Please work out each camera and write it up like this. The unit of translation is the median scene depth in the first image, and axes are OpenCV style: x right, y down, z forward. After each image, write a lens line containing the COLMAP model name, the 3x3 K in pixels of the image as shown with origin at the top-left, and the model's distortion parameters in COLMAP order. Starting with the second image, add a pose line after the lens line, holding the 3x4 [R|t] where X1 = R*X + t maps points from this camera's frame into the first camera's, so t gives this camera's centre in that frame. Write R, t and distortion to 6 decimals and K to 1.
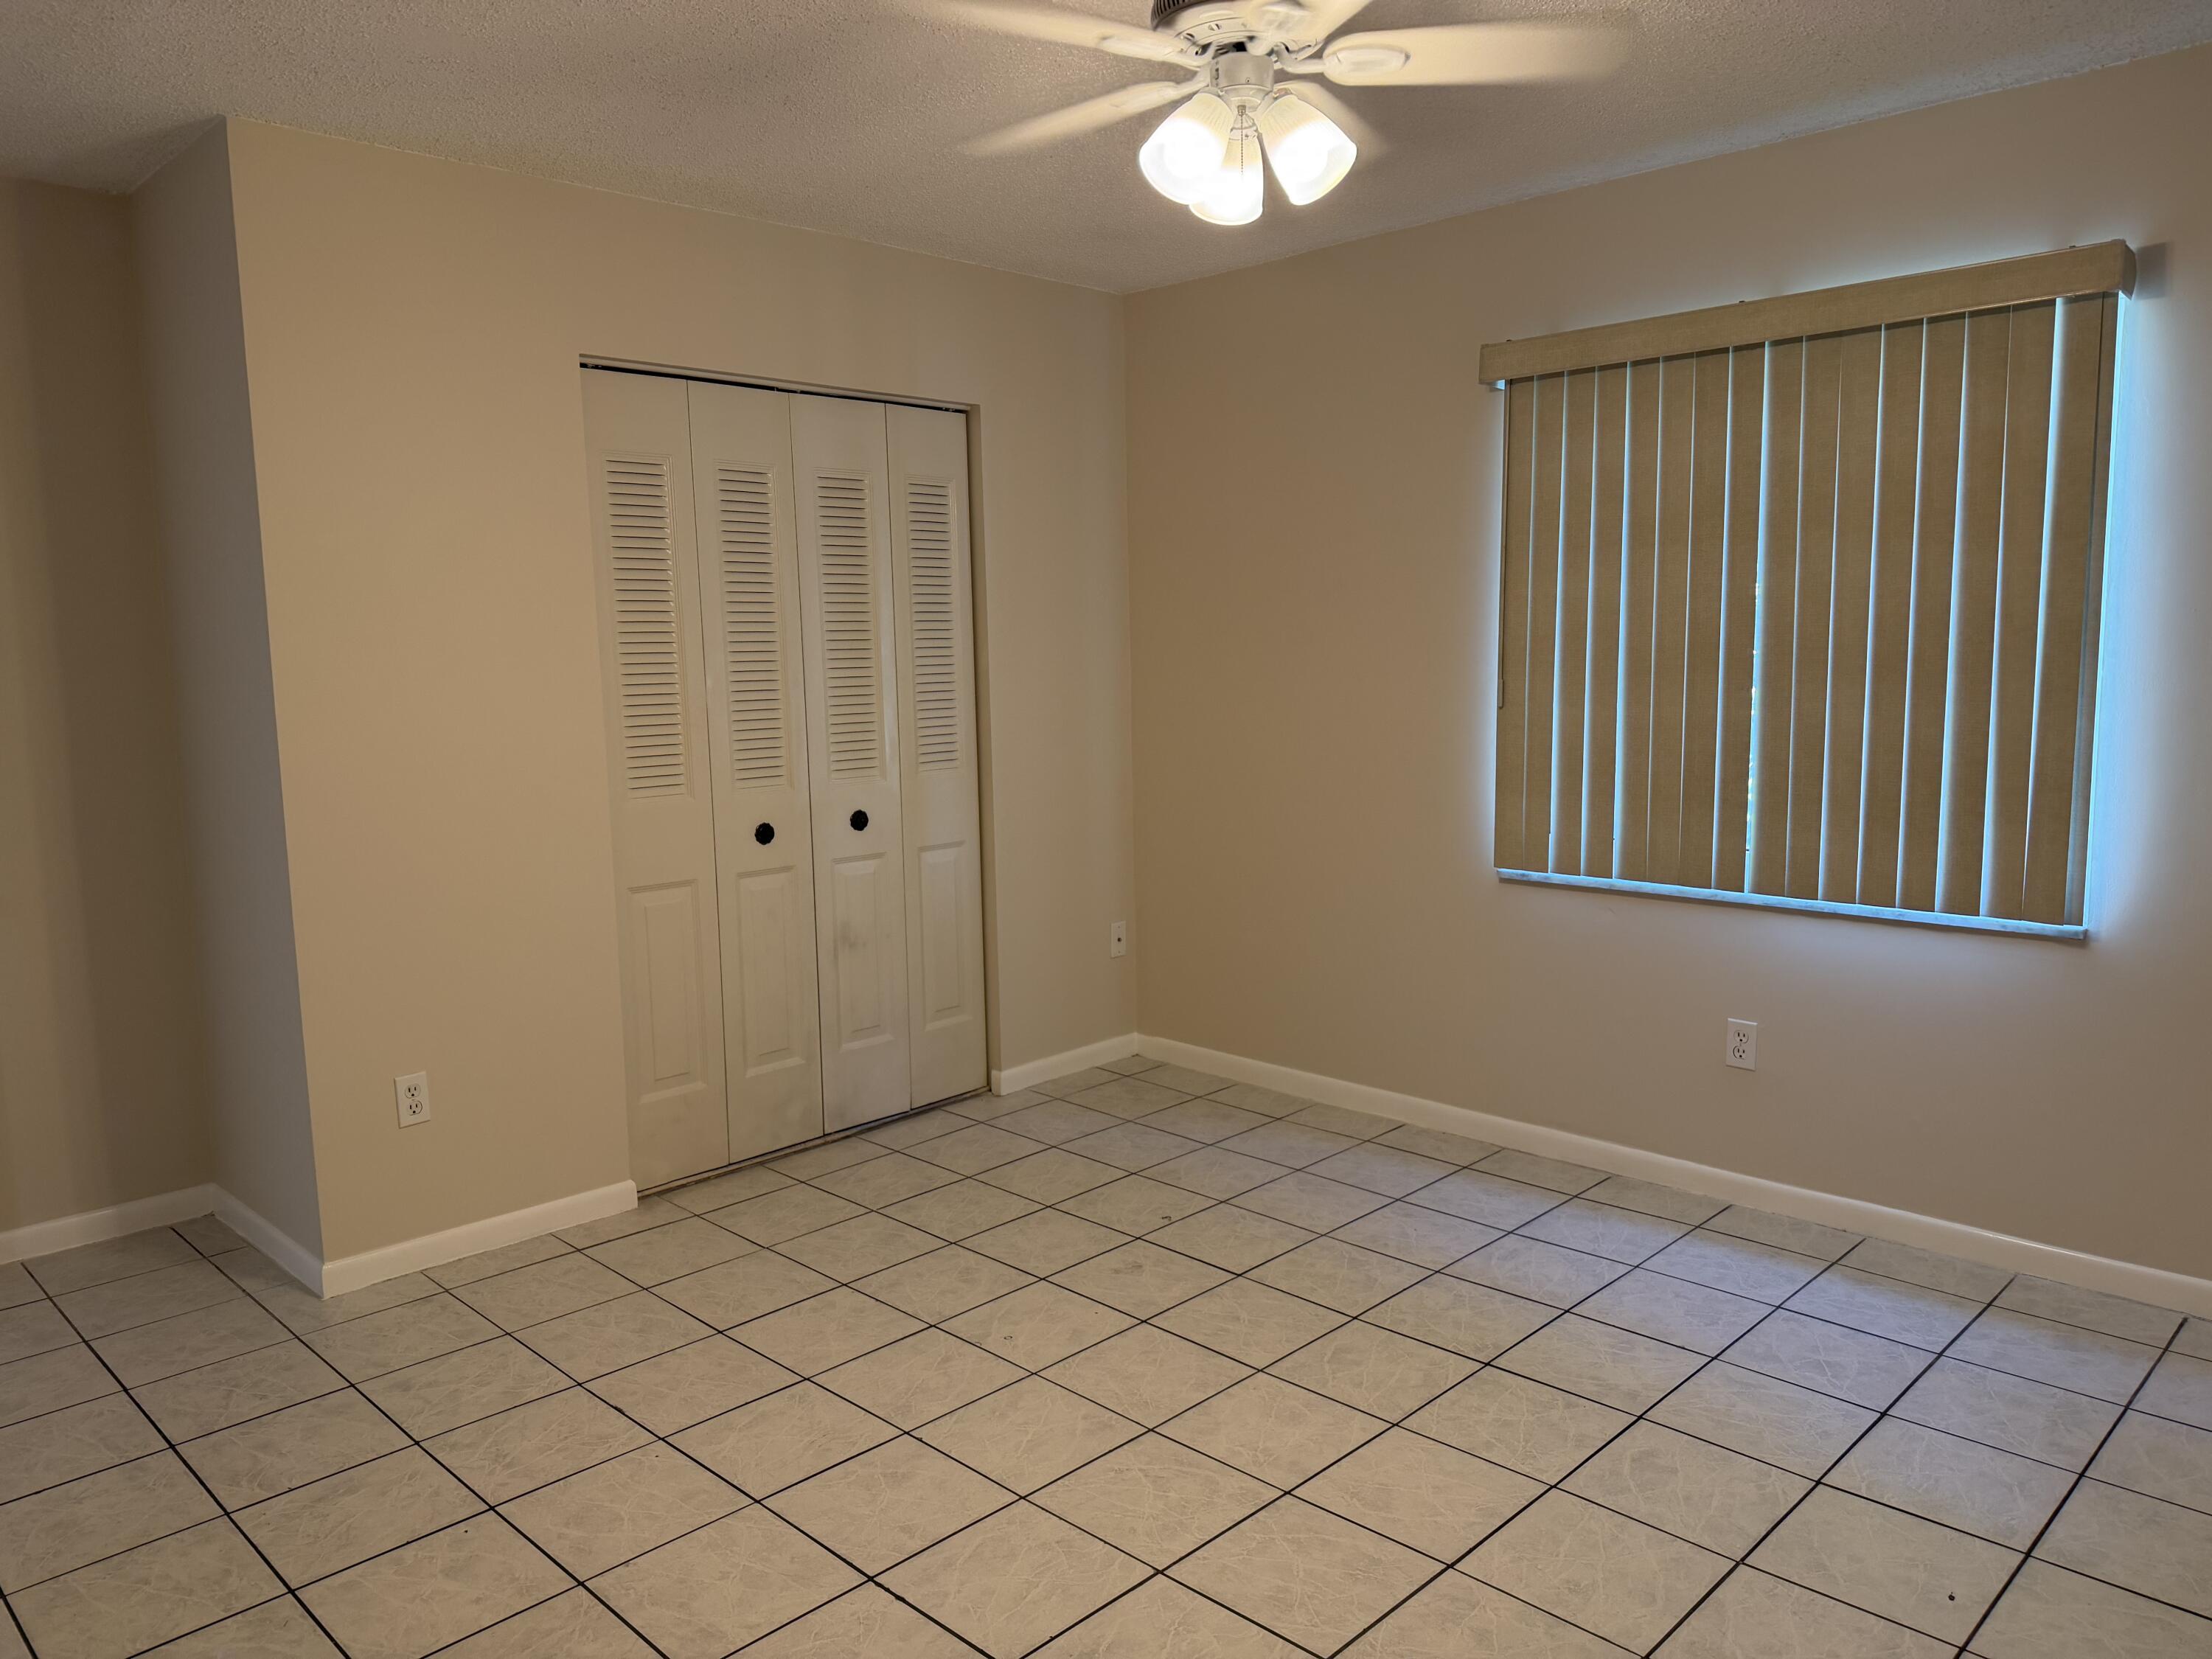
lens RADIAL K [[1566.1, 0, 1103.2], [0, 1566.1, 831.2], [0, 0, 1]] dist [0.074780, -0.078695]
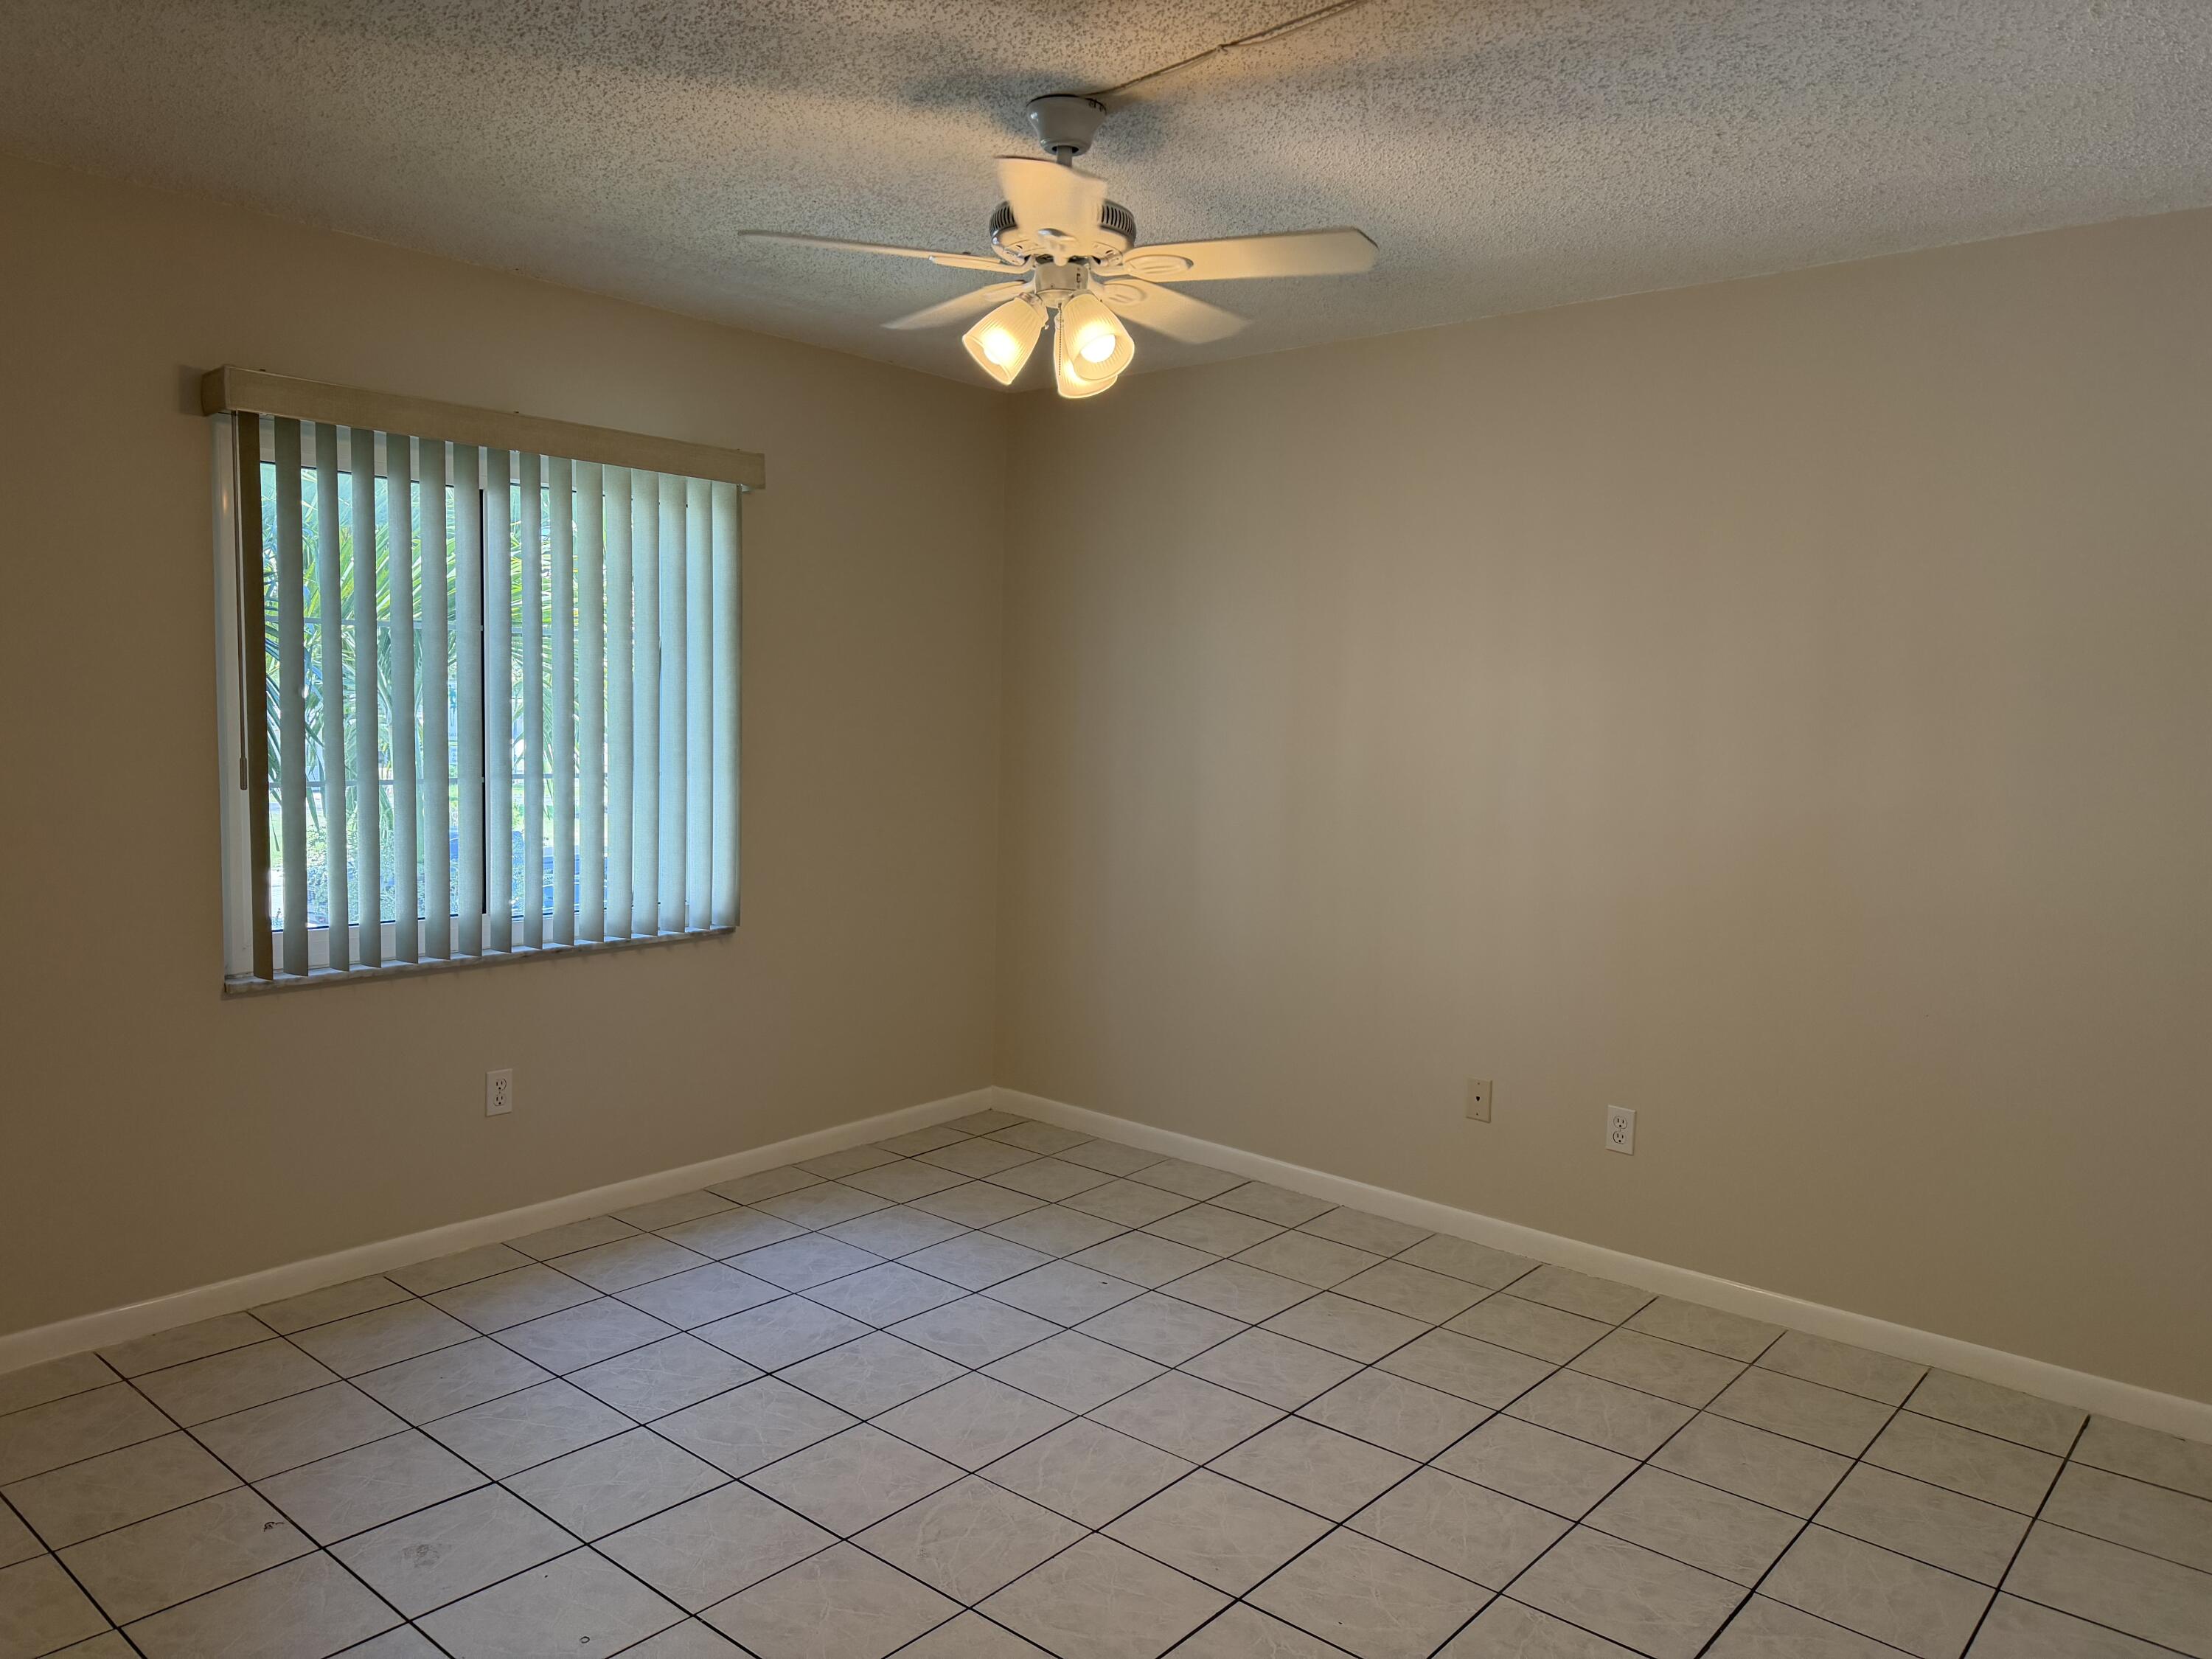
lens RADIAL K [[1566.1, 0, 1104.1], [0, 1566.1, 856.2], [0, 0, 1]] dist [0.074780, -0.078695]
pose [[-0.073577, -0.086613, 0.993521, -0.742366], [0.100499, 0.990506, 0.093793, -0.091656], [-0.992213, 0.106749, -0.064174, 0.699478]]
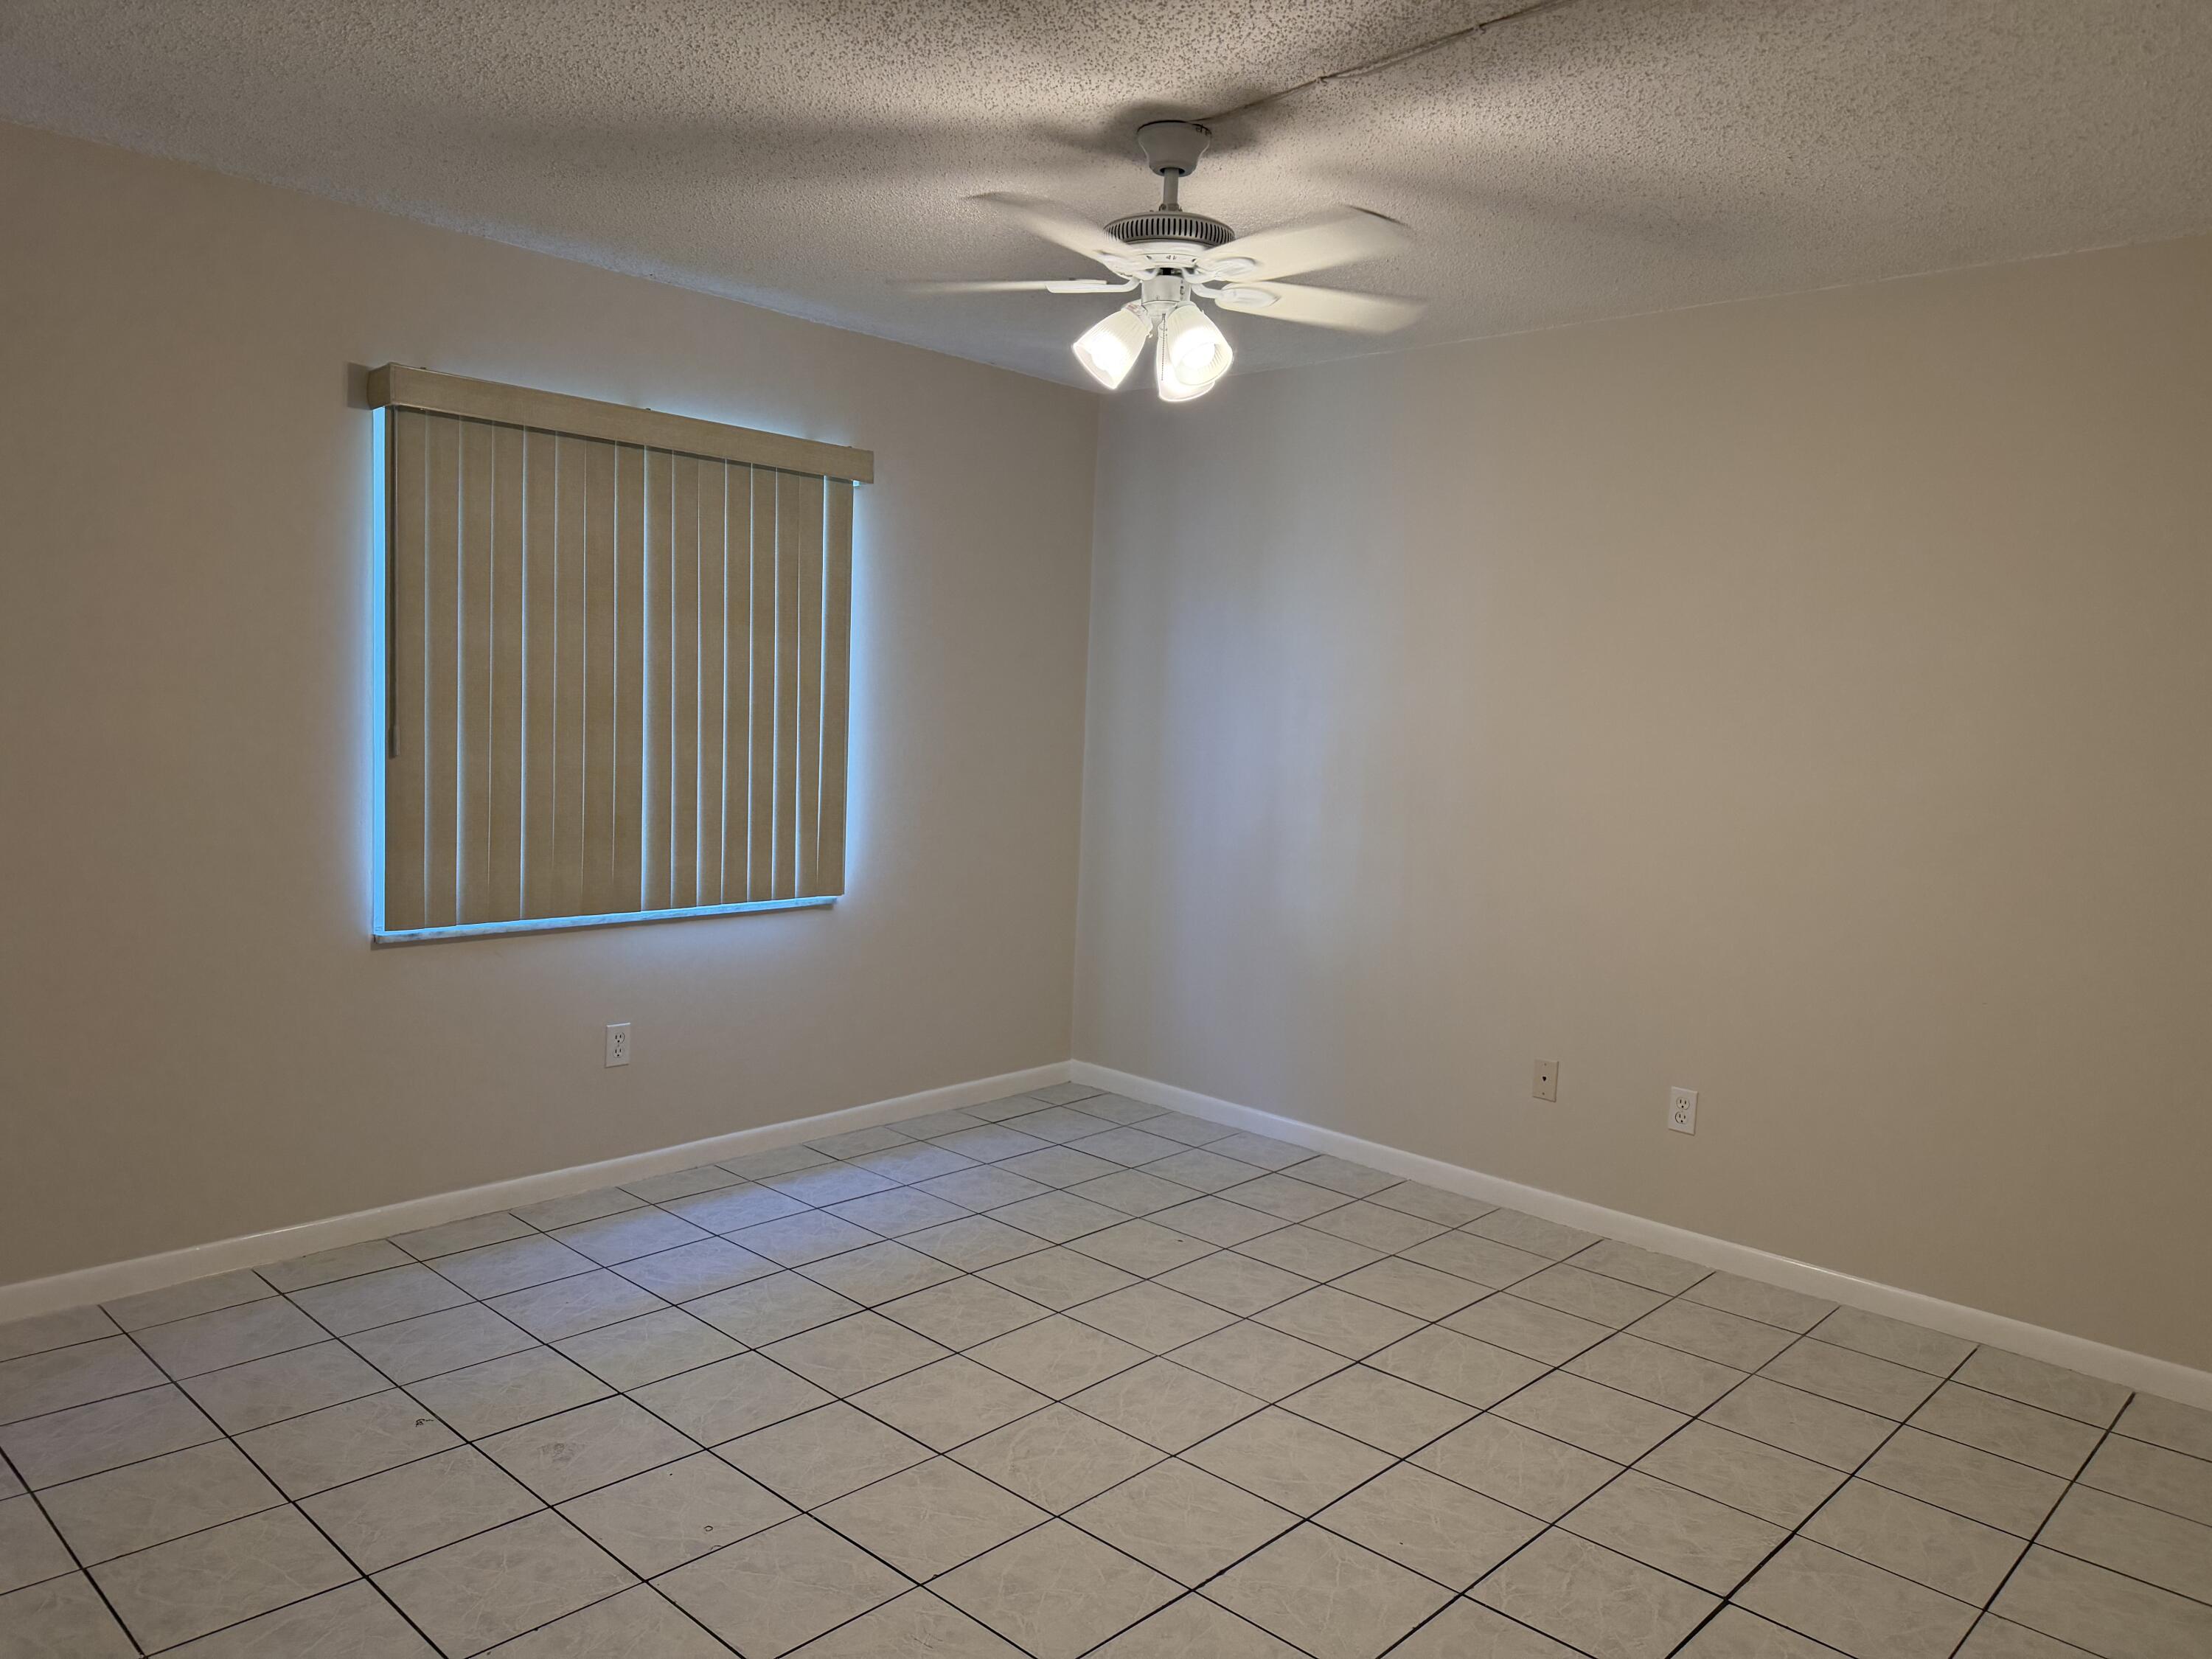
lens RADIAL K [[1566.1, 0, 1110.9], [0, 1566.1, 849.2], [0, 0, 1]] dist [0.074780, -0.078695]
pose [[-0.031014, -0.085161, 0.995884, -0.802868], [0.083537, 0.992657, 0.087487, -0.084081], [-0.996022, 0.085907, -0.023672, 0.714630]]
